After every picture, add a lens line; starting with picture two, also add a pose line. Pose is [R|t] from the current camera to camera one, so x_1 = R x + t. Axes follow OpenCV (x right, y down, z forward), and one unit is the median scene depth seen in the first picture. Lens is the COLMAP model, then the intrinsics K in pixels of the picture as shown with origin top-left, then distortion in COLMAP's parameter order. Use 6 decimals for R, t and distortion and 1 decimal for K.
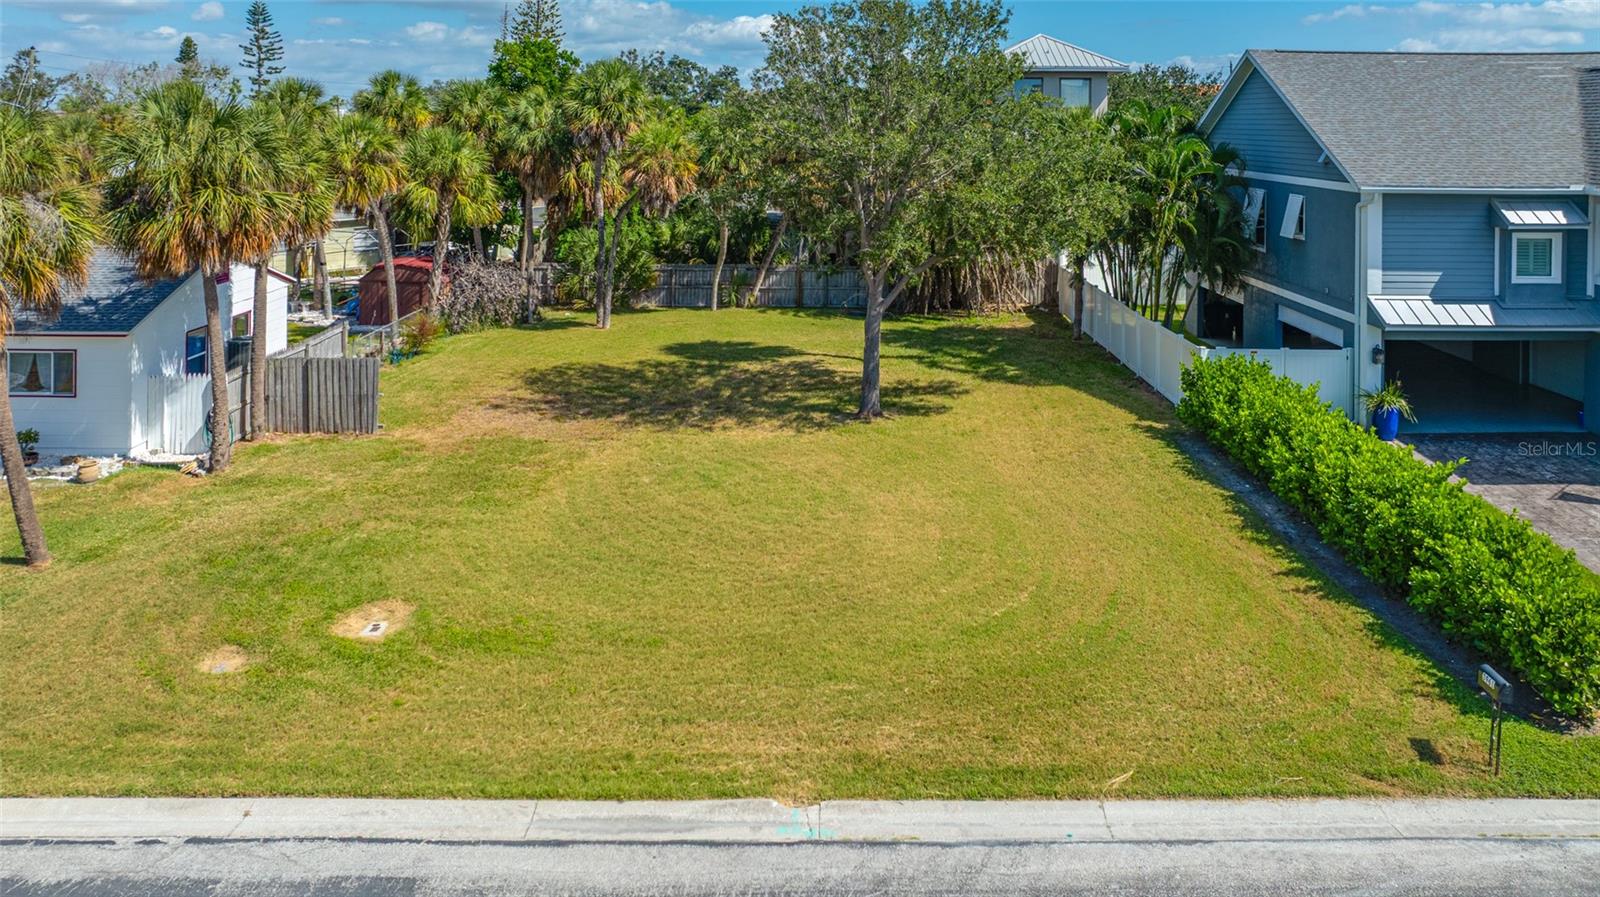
lens RADIAL K [[1055.2, 0, 860.5], [0, 1055.2, 447.0], [0, 0, 1]] dist [-0.015533, 0.002880]
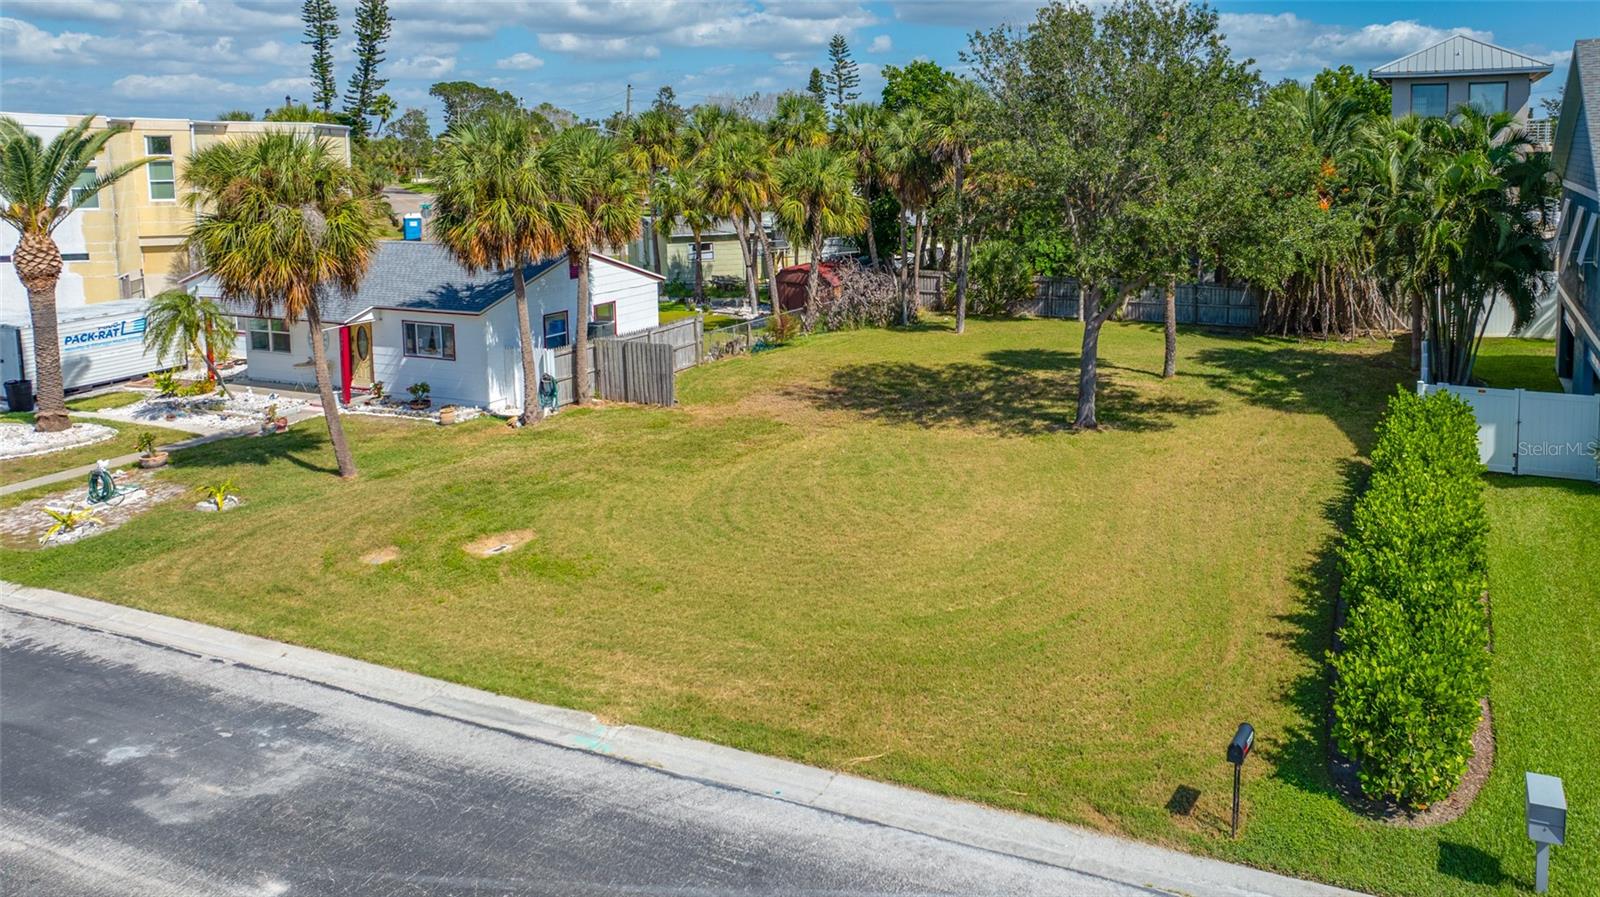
lens RADIAL K [[986.1, 0, 878.2], [0, 986.1, 520.6], [0, 0, 1]] dist [-0.008649, -0.001409]
pose [[0.927098, 0.118850, -0.355477, 0.544897], [-0.093339, 0.991725, 0.088139, -0.016292], [0.363011, -0.048534, 0.930520, 0.069080]]
